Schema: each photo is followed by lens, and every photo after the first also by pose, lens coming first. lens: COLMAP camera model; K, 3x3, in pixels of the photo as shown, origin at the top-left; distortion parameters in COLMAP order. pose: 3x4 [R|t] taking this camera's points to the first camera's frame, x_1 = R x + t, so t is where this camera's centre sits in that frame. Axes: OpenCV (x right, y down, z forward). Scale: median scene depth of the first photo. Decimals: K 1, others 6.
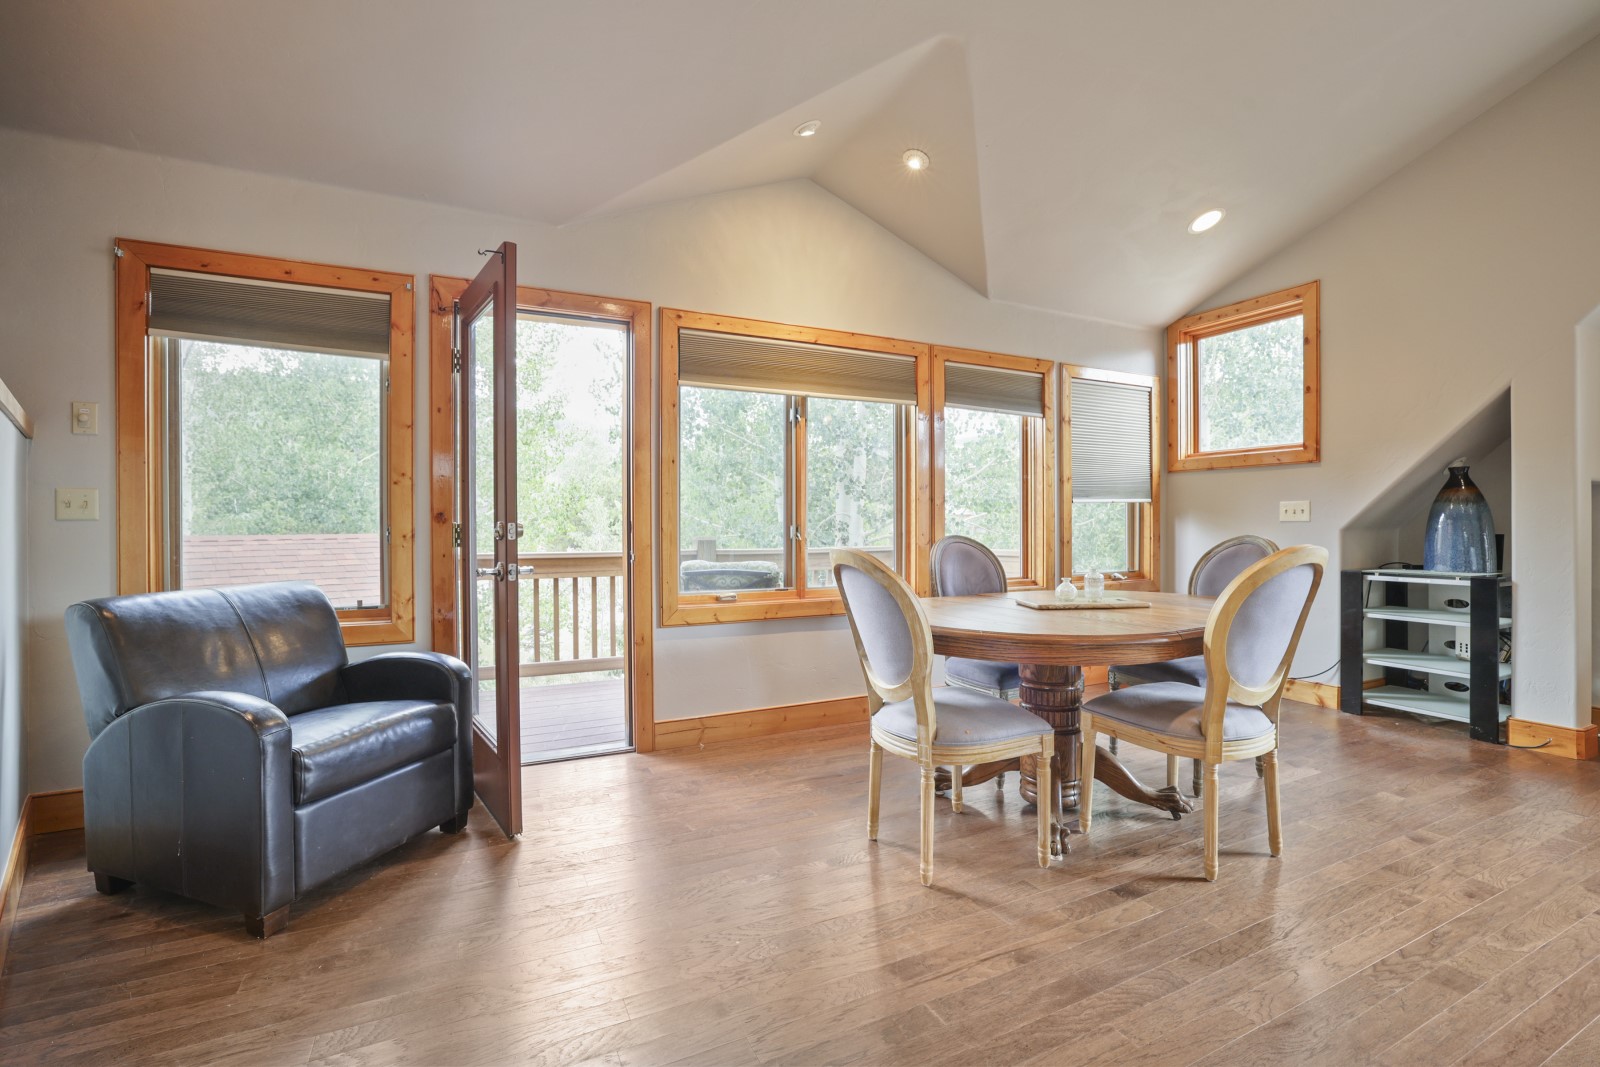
lens RADIAL K [[696.4, 0, 786.6], [0, 696.4, 530.1], [0, 0, 1]] dist [-0.047926, 0.019338]
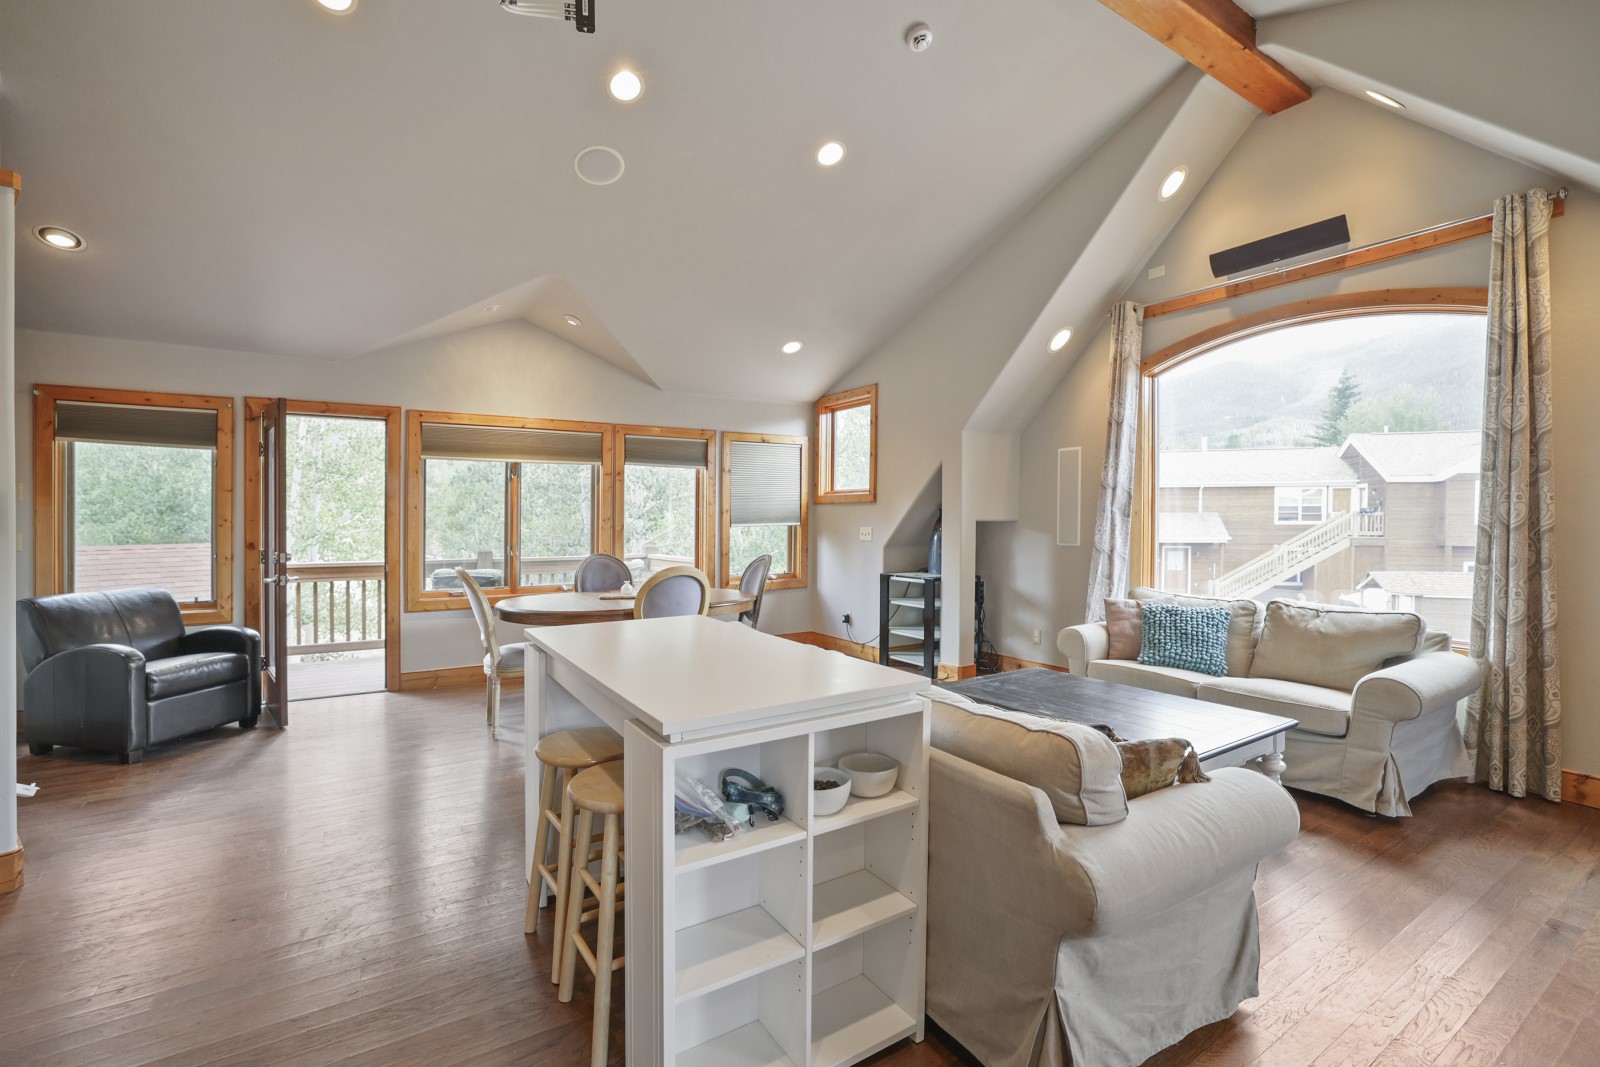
lens RADIAL K [[696.9, 0, 788.9], [0, 696.9, 521.2], [0, 0, 1]] dist [-0.047753, 0.018868]
pose [[0.993356, 0.001091, 0.115073, 0.544461], [-0.000394, 0.999981, -0.006080, -0.064310], [-0.115077, 0.005995, 0.993338, -0.707464]]
